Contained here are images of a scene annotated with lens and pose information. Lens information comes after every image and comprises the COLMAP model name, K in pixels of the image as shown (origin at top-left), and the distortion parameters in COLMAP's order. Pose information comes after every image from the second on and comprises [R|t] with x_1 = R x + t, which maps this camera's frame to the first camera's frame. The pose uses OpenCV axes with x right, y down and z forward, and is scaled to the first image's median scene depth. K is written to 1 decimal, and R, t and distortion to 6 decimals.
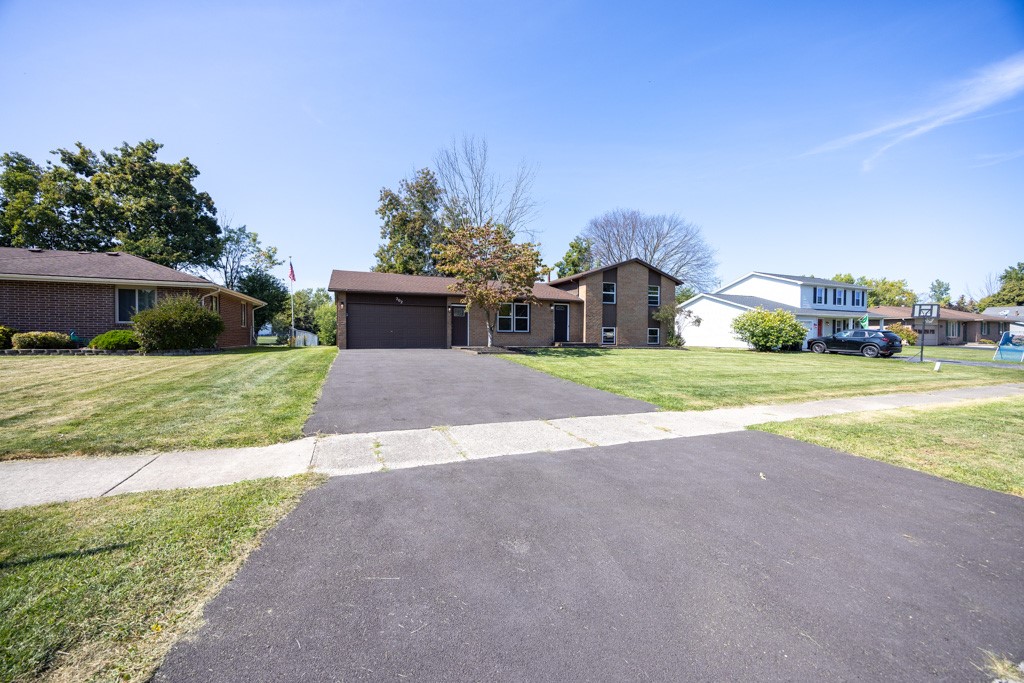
lens RADIAL K [[386.9, 0, 507.6], [0, 386.9, 344.3], [0, 0, 1]] dist [0.000691, -0.001090]
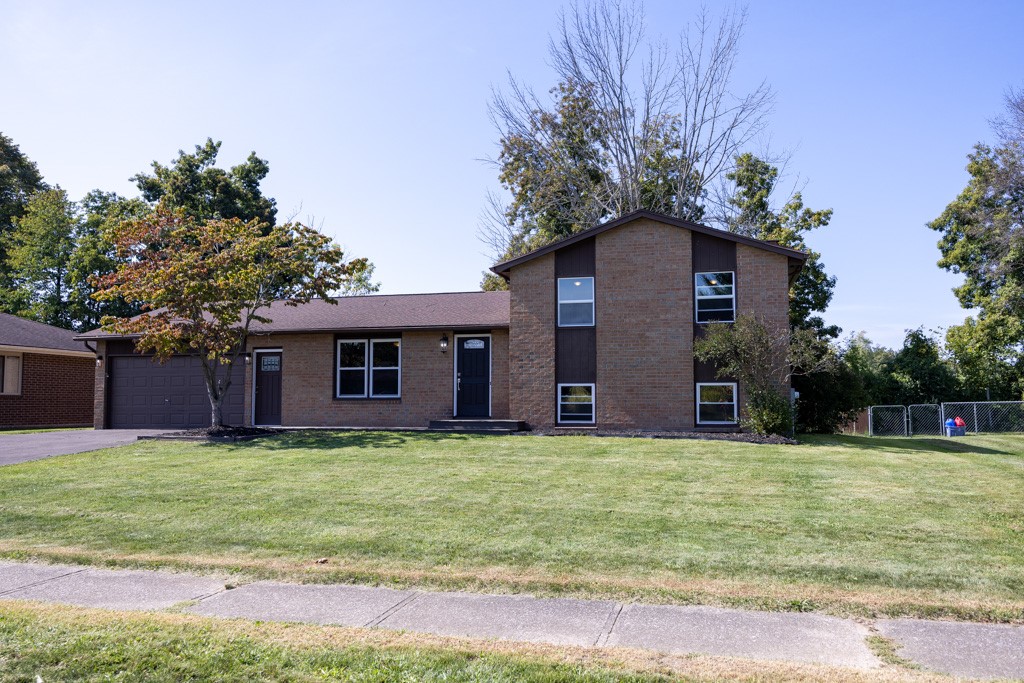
lens RADIAL K [[810.8, 0, 512.9], [0, 810.8, 344.2], [0, 0, 1]] dist [0.008616, 0.001794]
pose [[0.802736, -0.052555, -0.594014, 0.433975], [-0.006618, 0.995263, -0.096999, -0.000546], [0.596298, 0.081795, 0.798585, 0.154020]]
